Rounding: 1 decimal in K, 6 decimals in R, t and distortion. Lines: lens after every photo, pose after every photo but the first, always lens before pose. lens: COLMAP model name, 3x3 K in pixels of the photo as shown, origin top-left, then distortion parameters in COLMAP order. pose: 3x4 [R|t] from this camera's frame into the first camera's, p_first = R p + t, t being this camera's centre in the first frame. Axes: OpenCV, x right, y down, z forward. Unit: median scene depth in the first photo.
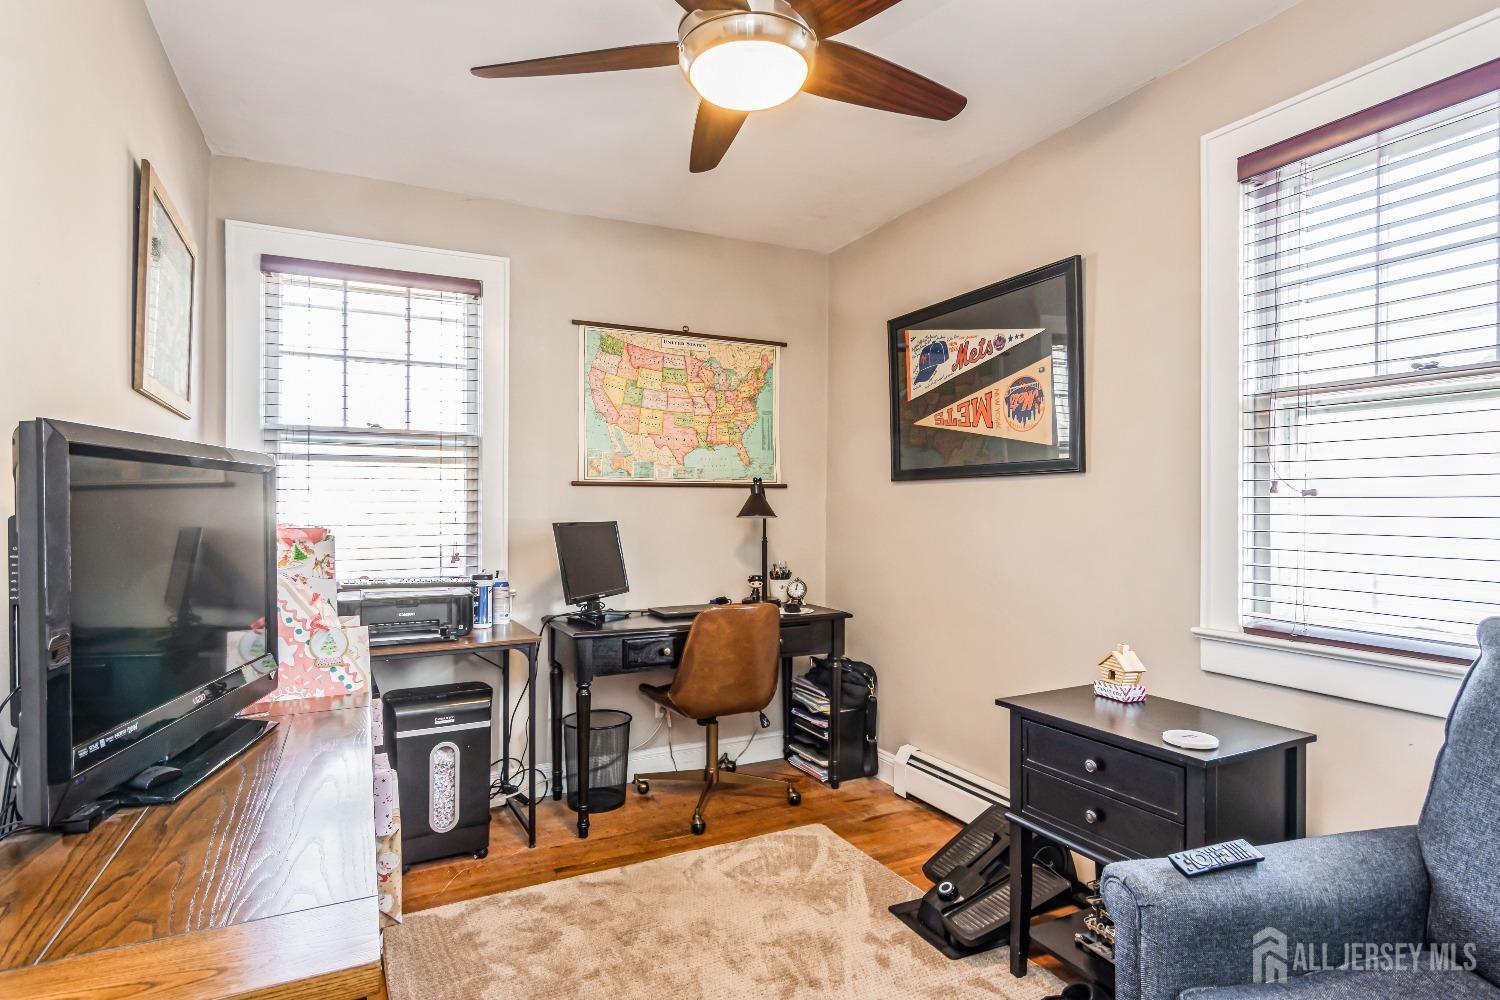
lens RADIAL K [[799.0, 0, 744.4], [0, 799.0, 502.4], [0, 0, 1]] dist [-0.000439, 0.002835]
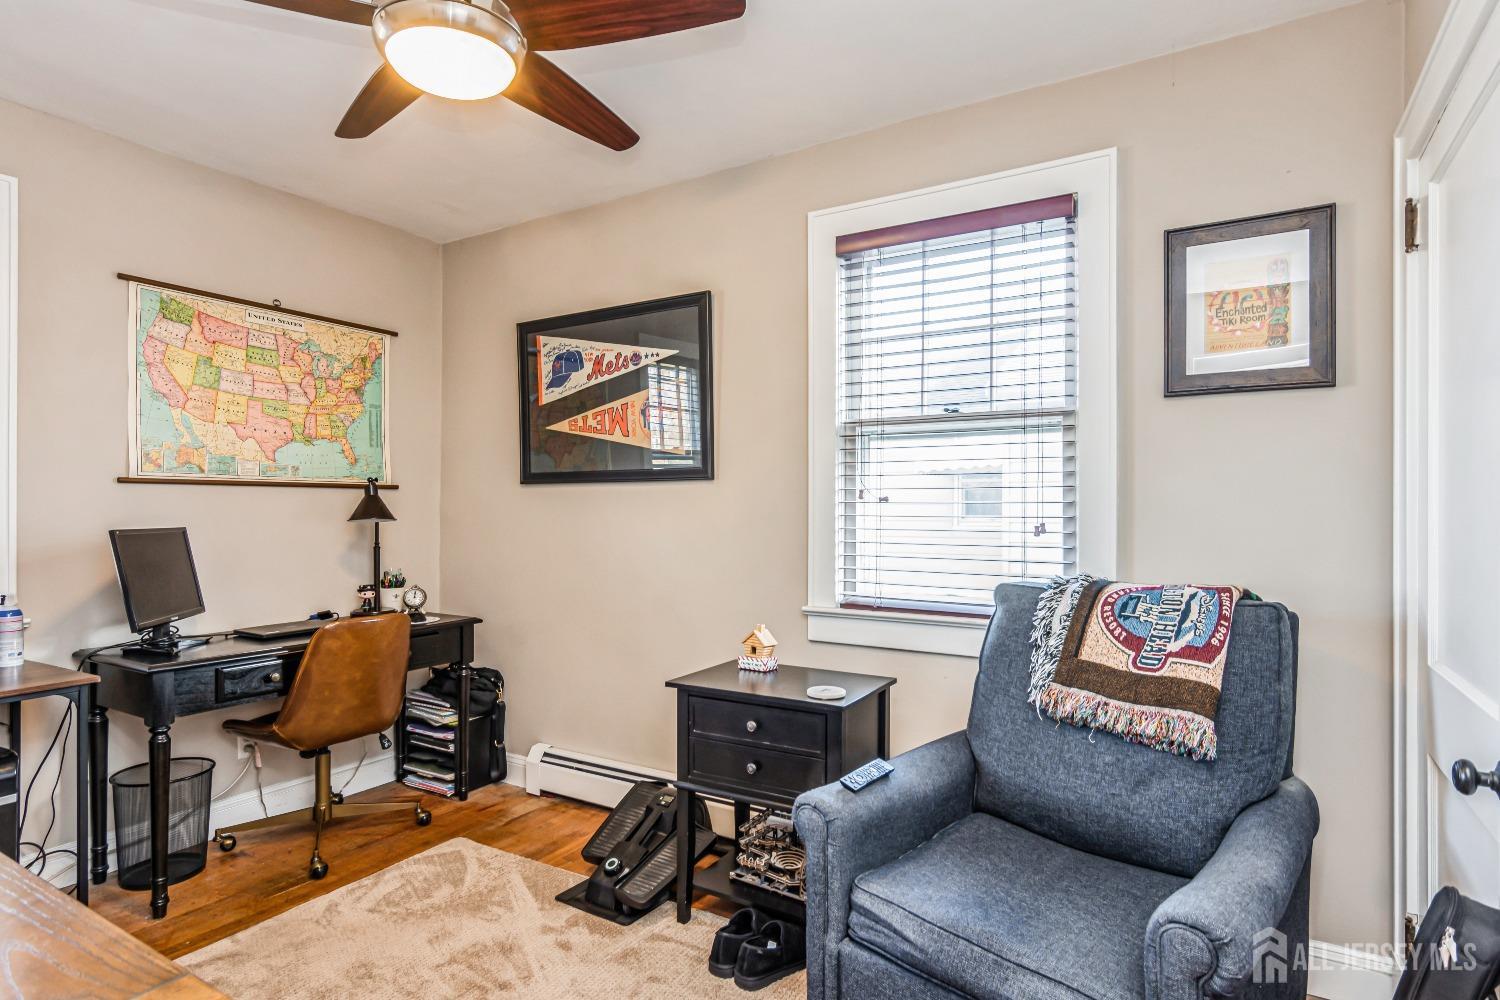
lens RADIAL K [[799.0, 0, 758.1], [0, 799.0, 508.1], [0, 0, 1]] dist [-0.000439, 0.002835]
pose [[0.843394, 0.001332, 0.537294, -0.131196], [-0.003695, 0.999988, 0.003322, -0.000996], [-0.537283, -0.004787, 0.843388, -0.009084]]
